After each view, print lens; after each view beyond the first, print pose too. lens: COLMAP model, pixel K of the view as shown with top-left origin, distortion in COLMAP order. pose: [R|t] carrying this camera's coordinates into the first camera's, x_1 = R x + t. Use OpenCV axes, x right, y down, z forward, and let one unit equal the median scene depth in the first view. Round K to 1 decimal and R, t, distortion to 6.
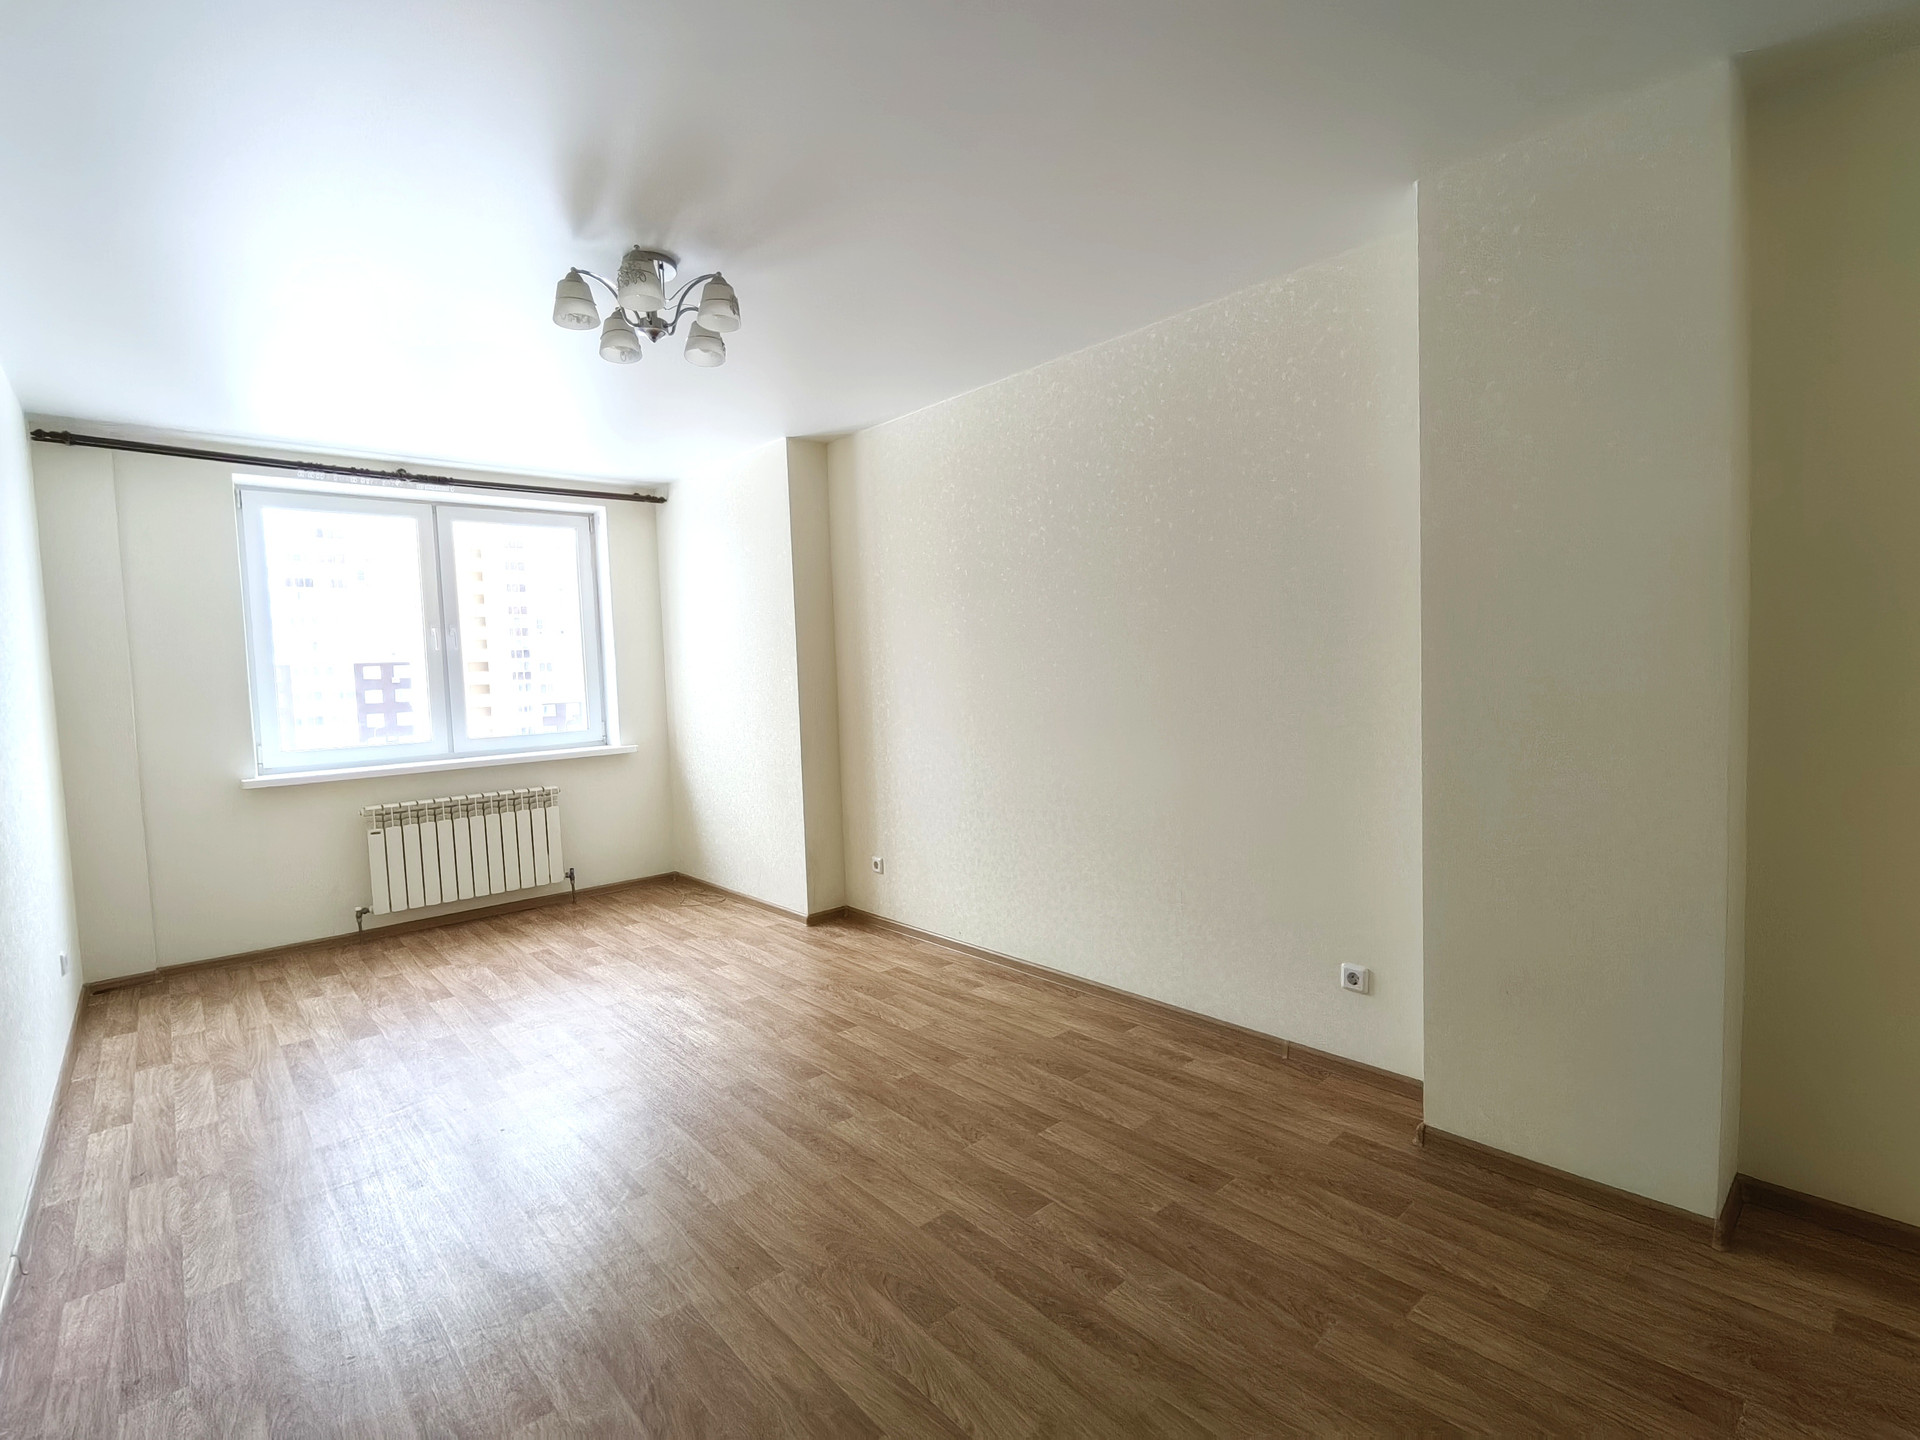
lens RADIAL K [[908.4, 0, 959.3], [0, 908.4, 722.1], [0, 0, 1]] dist [-0.000386, -0.005662]
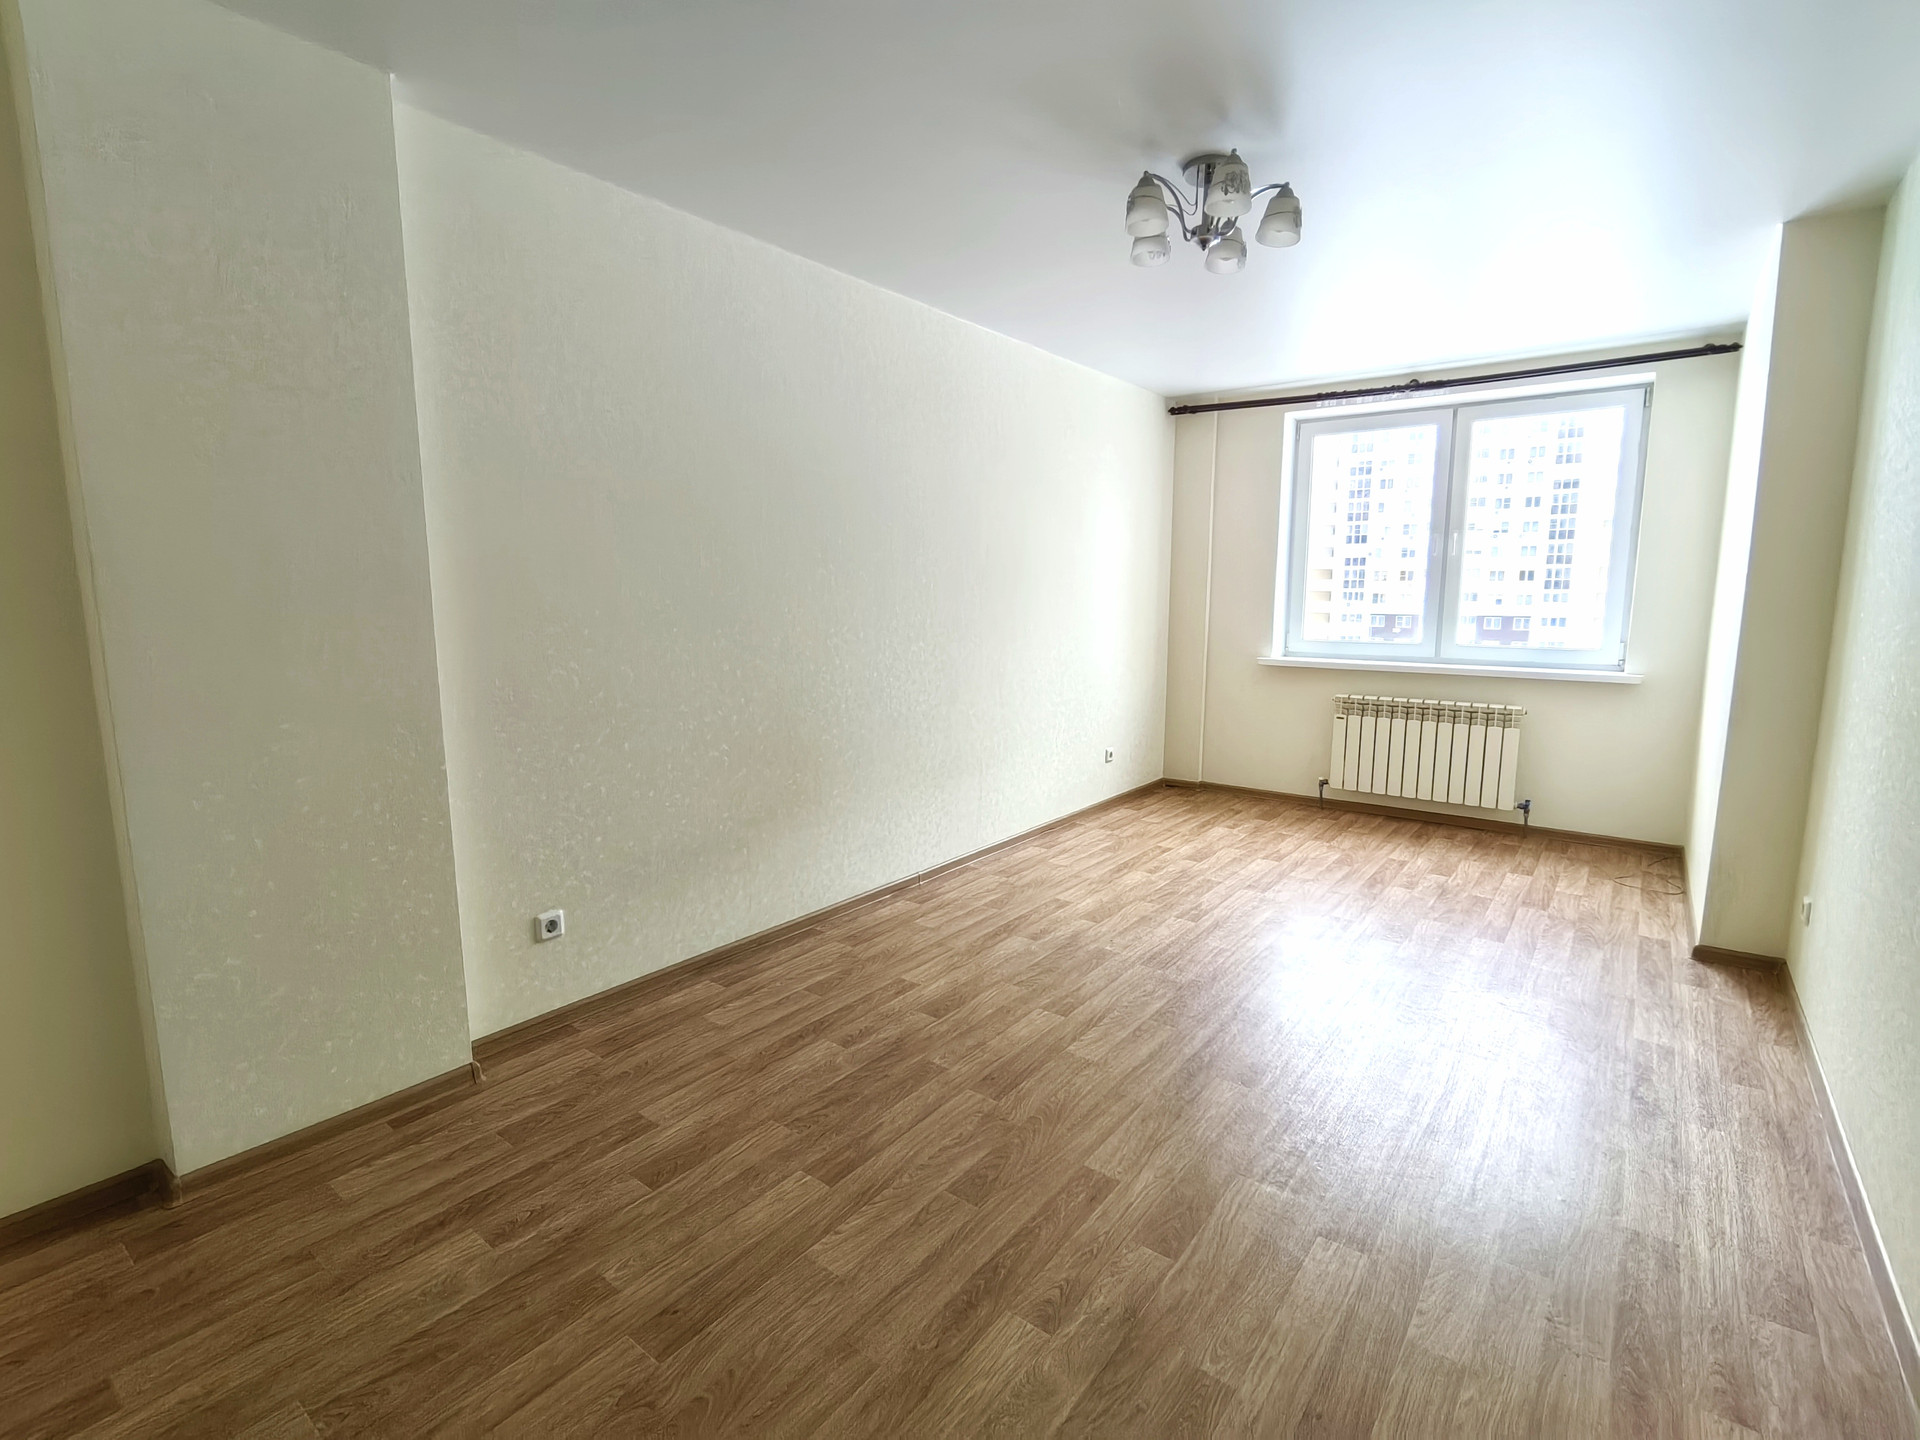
lens RADIAL K [[890.9, 0, 959.2], [0, 890.9, 730.6], [0, 0, 1]] dist [0.000091, -0.006165]
pose [[0.187751, 0.191167, -0.963434, 0.762981], [-0.069665, 0.980999, 0.181076, -0.070521], [0.979743, 0.033120, 0.197501, 0.655128]]
